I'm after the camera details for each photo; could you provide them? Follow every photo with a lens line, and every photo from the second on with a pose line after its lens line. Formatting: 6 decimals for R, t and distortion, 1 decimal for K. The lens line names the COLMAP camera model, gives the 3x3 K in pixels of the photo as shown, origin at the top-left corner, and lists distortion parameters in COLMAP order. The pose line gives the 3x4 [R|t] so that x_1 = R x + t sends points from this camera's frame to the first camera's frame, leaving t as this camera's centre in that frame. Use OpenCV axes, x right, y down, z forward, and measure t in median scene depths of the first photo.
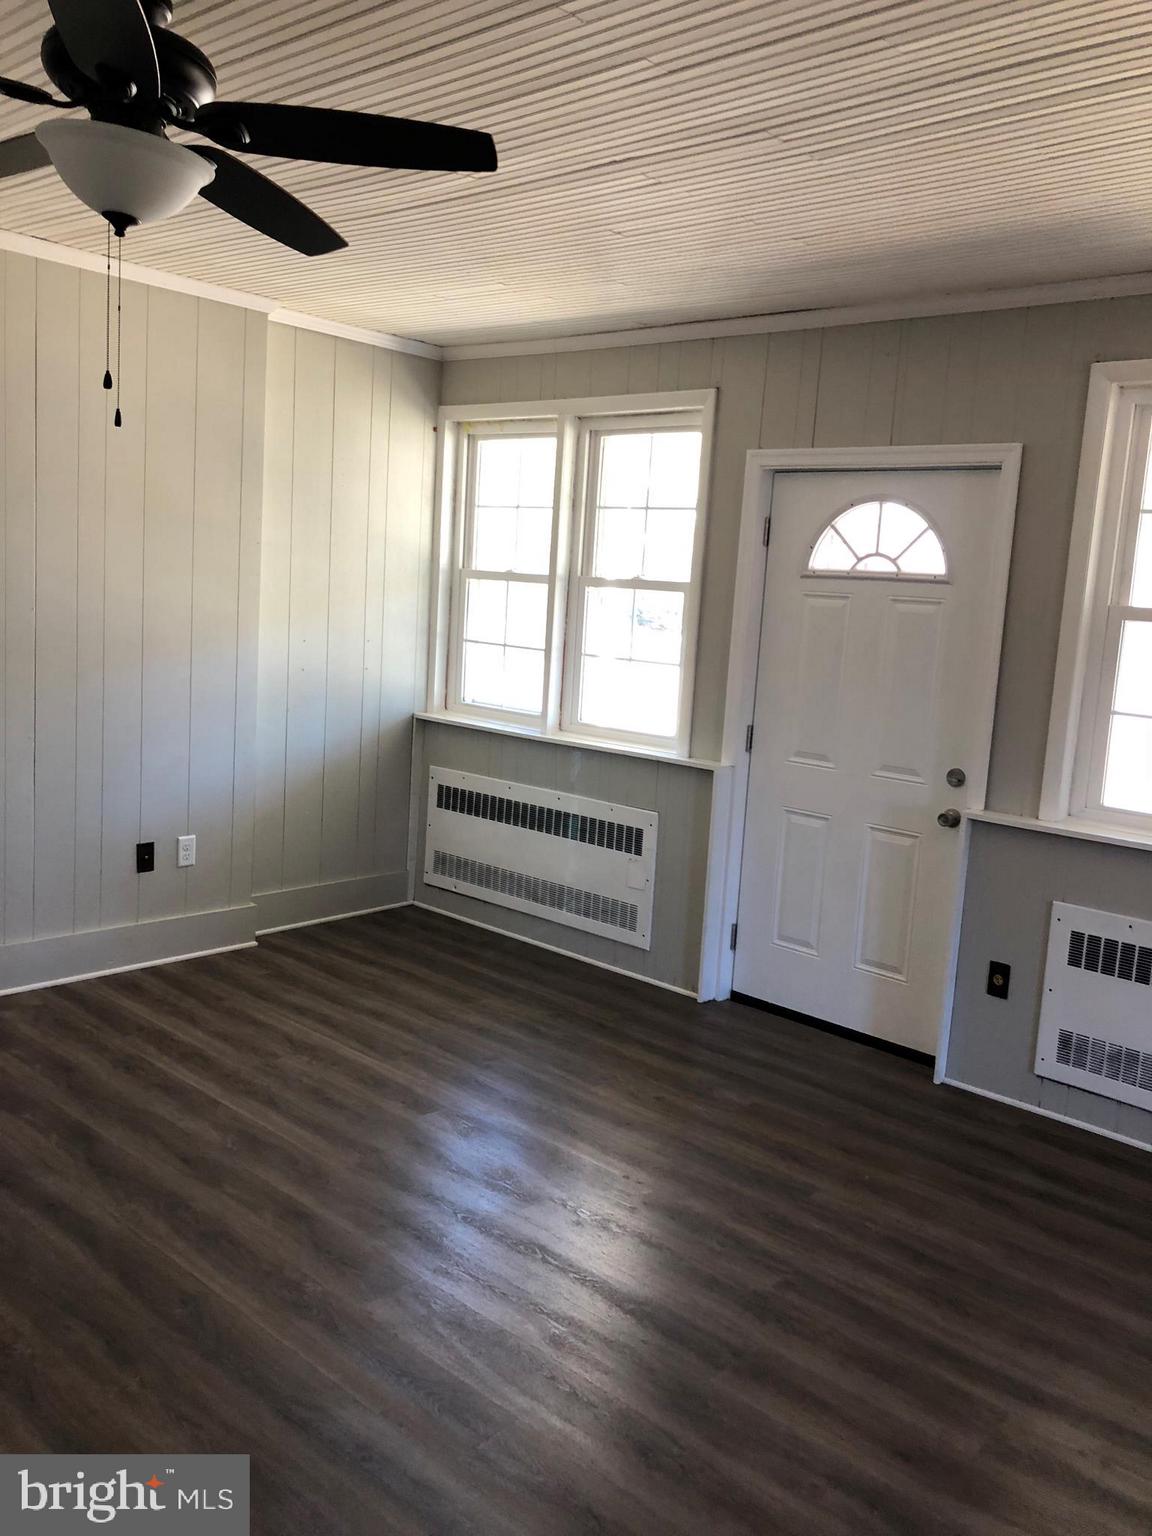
lens RADIAL K [[1245.6, 0, 578.1], [0, 1245.6, 742.0], [0, 0, 1]] dist [0.127701, -0.393092]
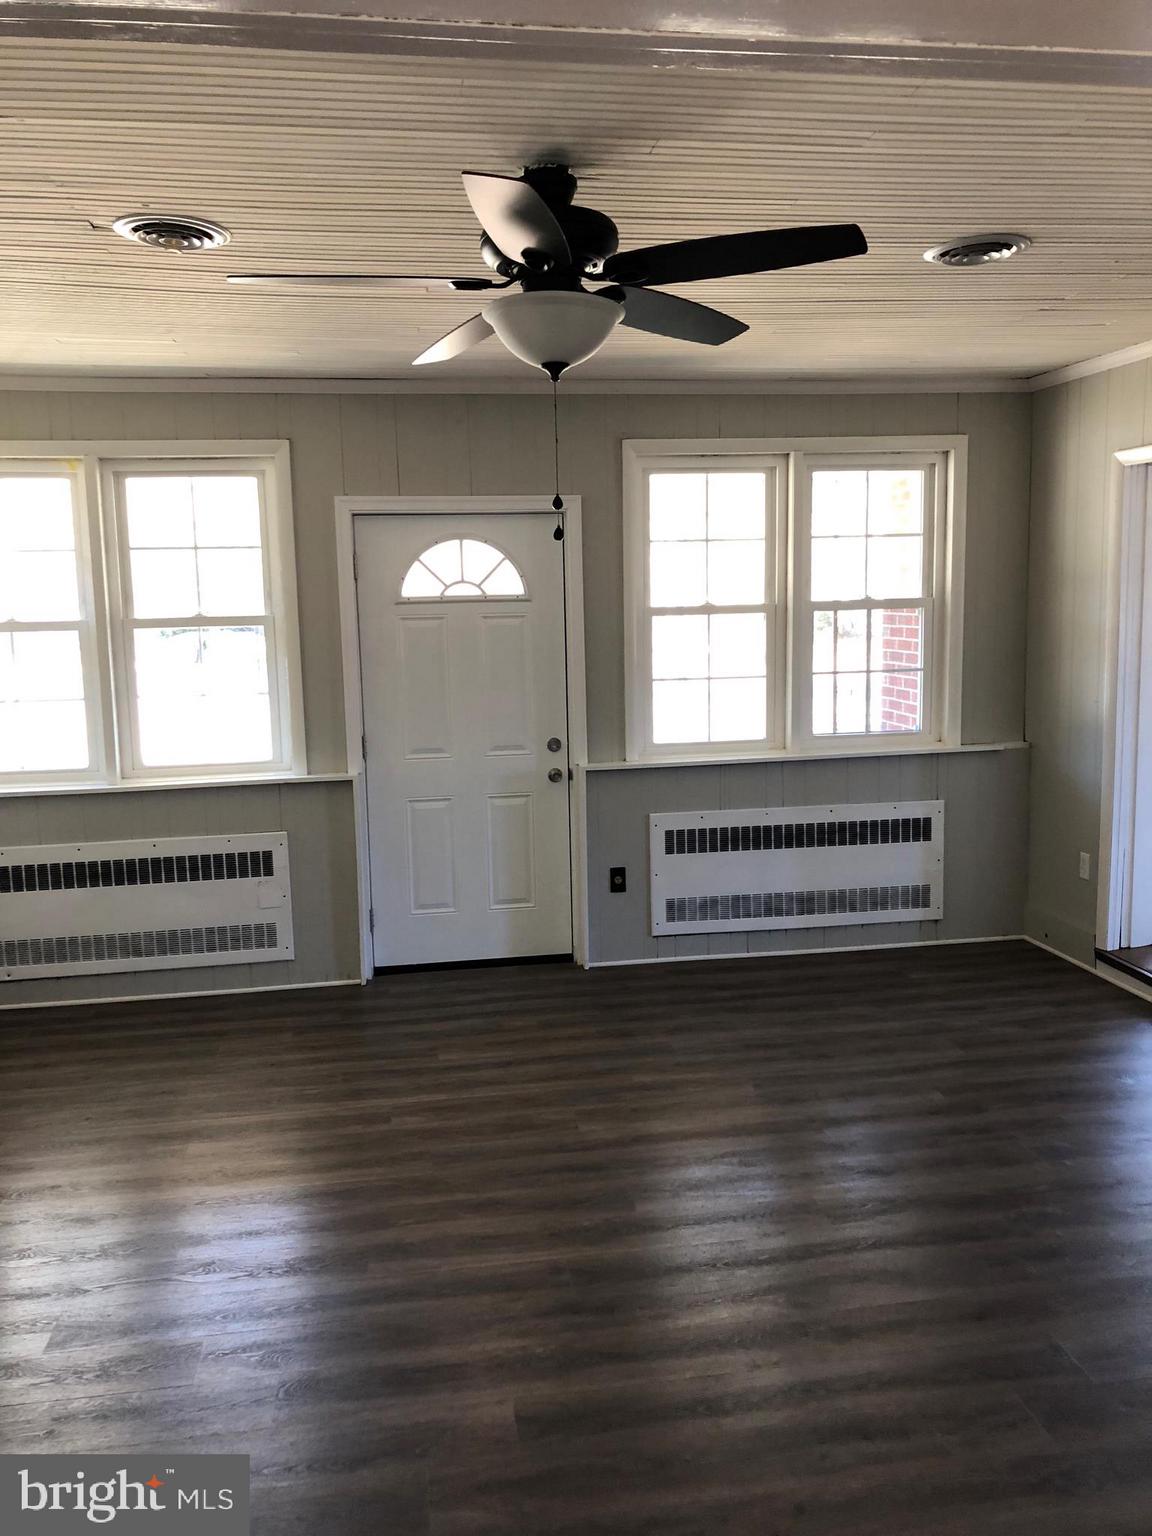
lens RADIAL K [[1245.6, 0, 578.1], [0, 1245.6, 742.0], [0, 0, 1]] dist [0.127701, -0.393092]
pose [[0.622394, -0.172274, 0.763510, -0.652024], [0.158915, 0.982973, 0.092249, -0.086769], [-0.766402, 0.063918, 0.639173, 0.123111]]
